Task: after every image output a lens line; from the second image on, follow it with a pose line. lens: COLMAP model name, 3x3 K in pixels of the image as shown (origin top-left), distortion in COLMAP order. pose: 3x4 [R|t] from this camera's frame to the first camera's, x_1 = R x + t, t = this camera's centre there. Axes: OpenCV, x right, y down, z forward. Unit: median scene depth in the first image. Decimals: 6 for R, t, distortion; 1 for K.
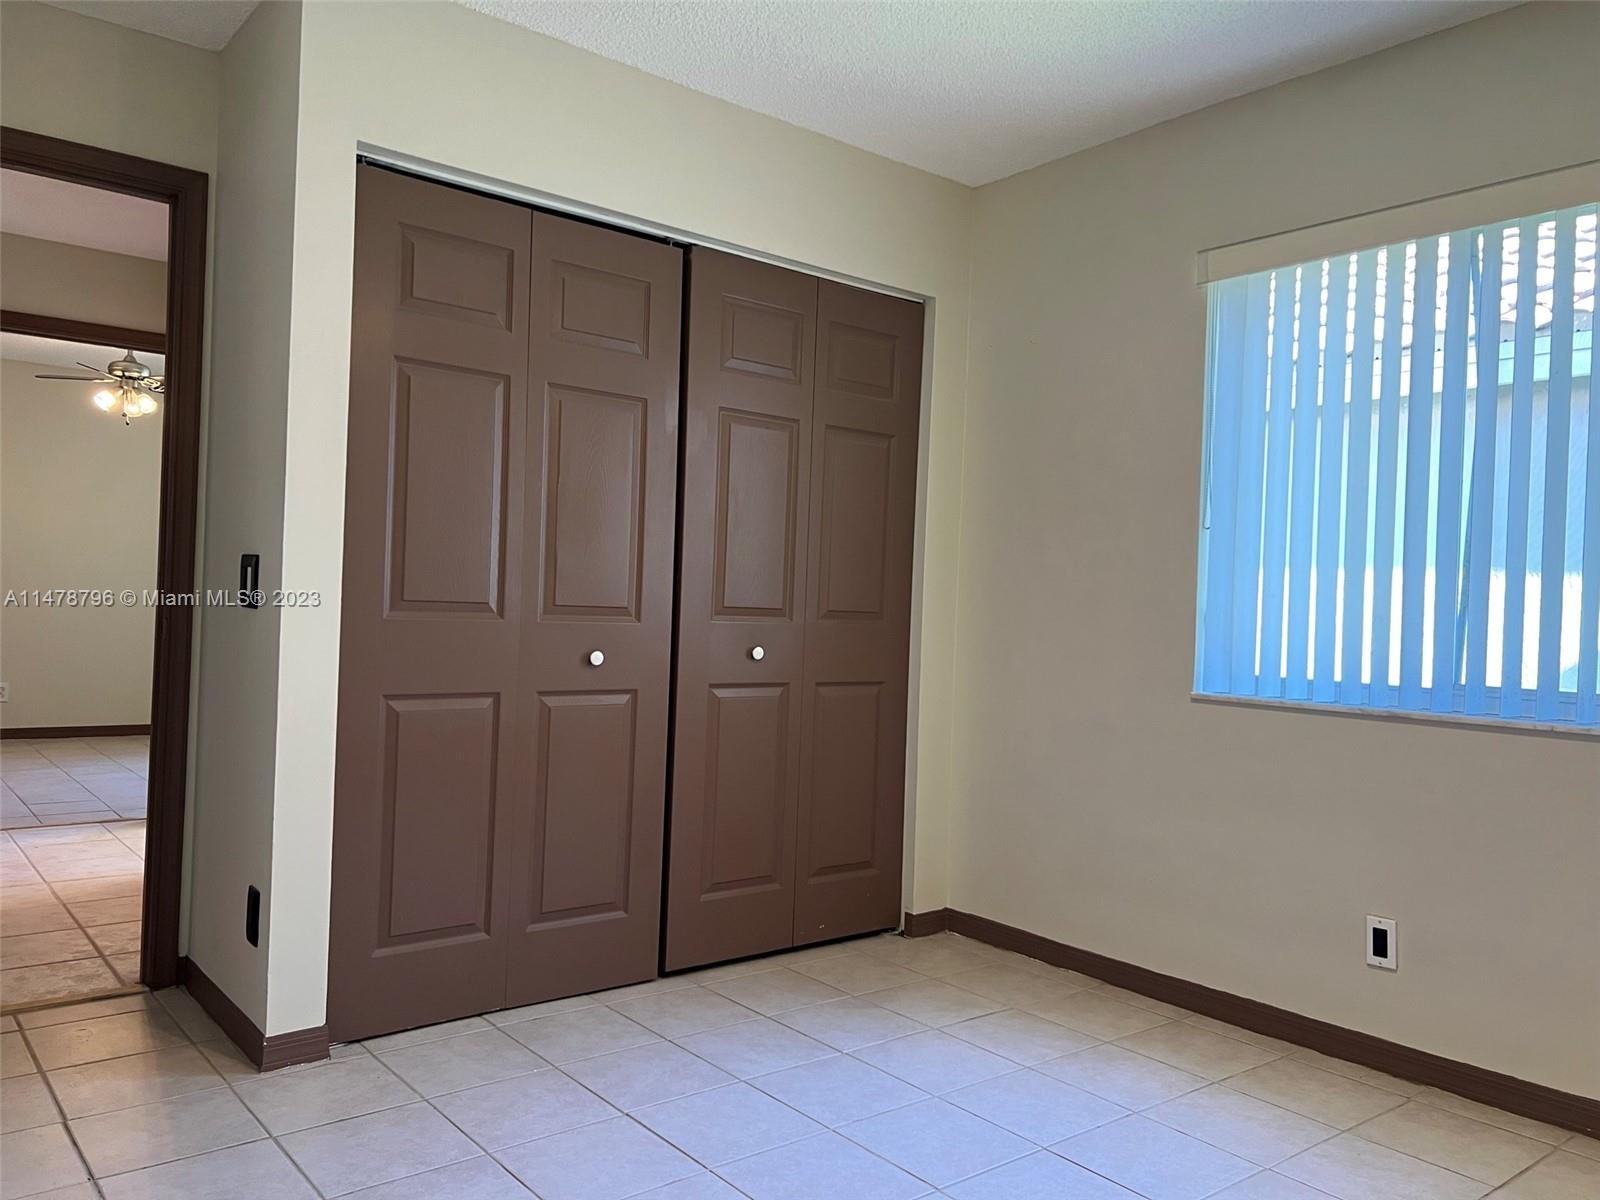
lens RADIAL K [[1202.5, 0, 800.3], [0, 1202.5, 601.3], [0, 0, 1]] dist [0.030012, -0.028944]
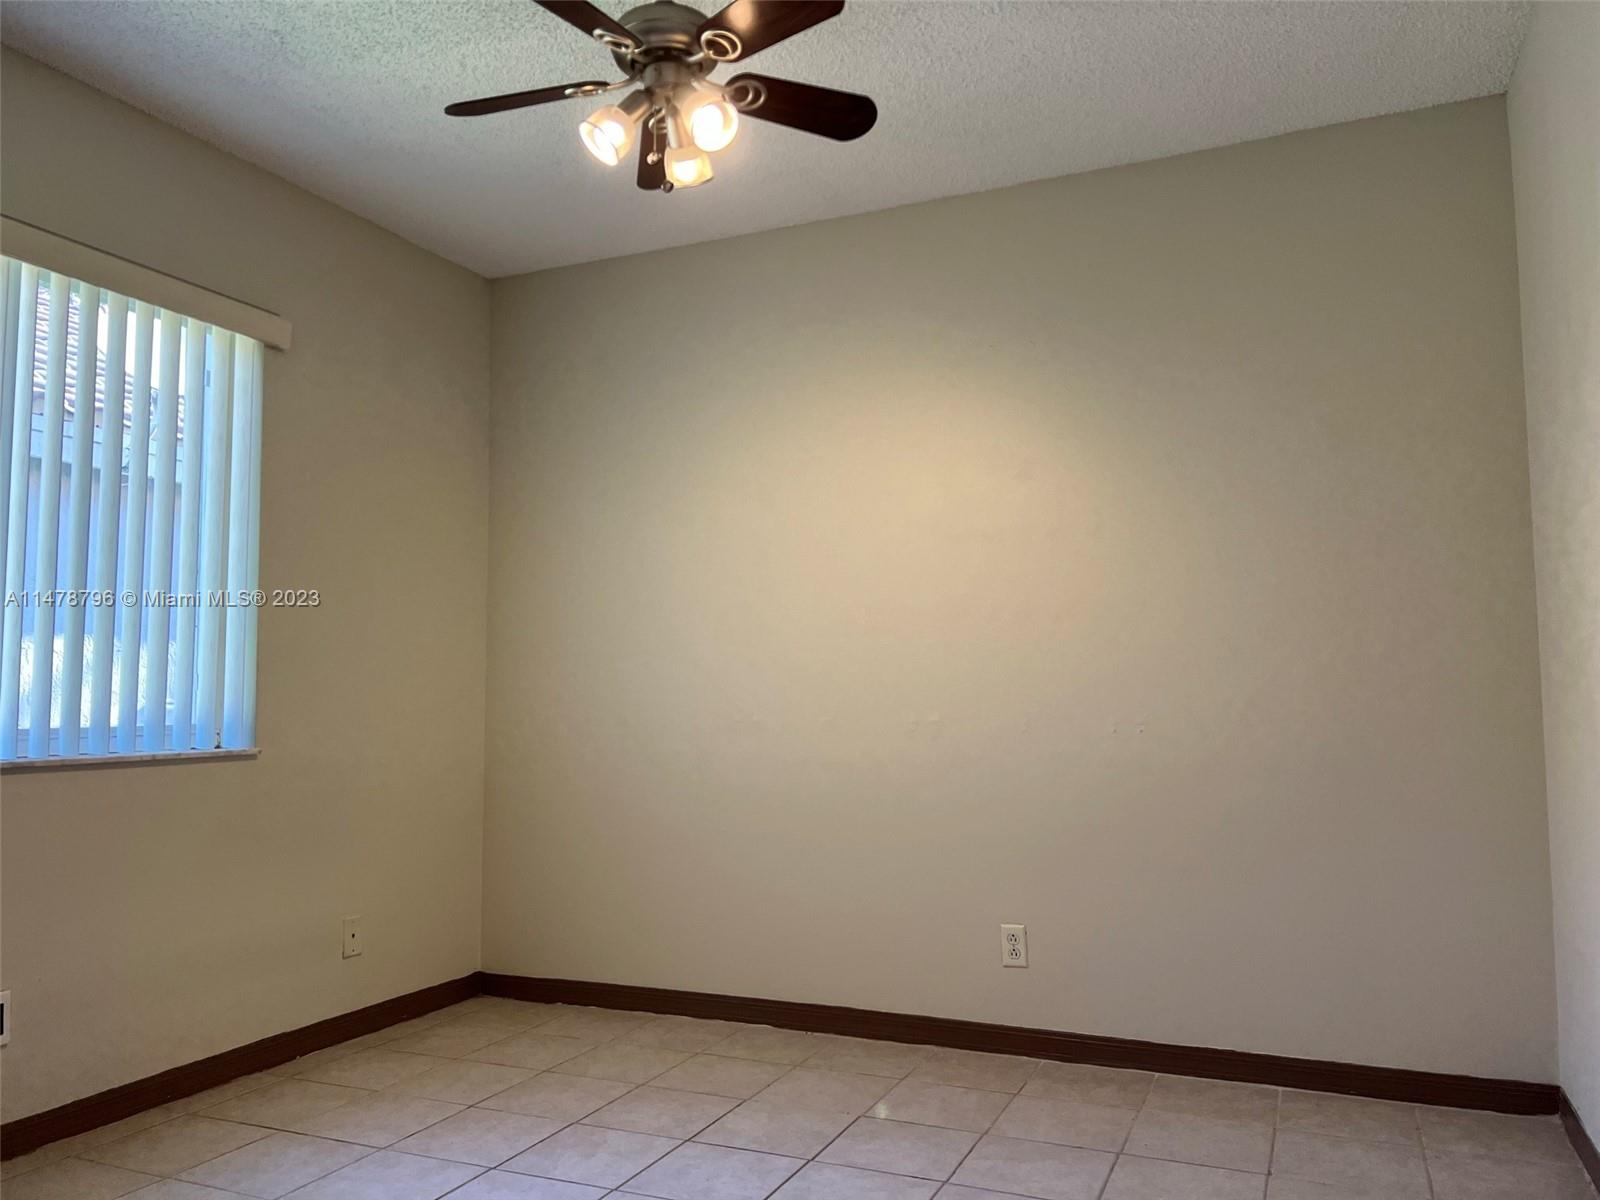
lens RADIAL K [[1202.5, 0, 800.8], [0, 1202.5, 598.9], [0, 0, 1]] dist [0.030012, -0.028944]
pose [[-0.456082, 0.047262, 0.888682, -0.682904], [-0.011741, 0.998182, -0.059112, 0.015604], [-0.889860, -0.037394, -0.454698, 0.985272]]
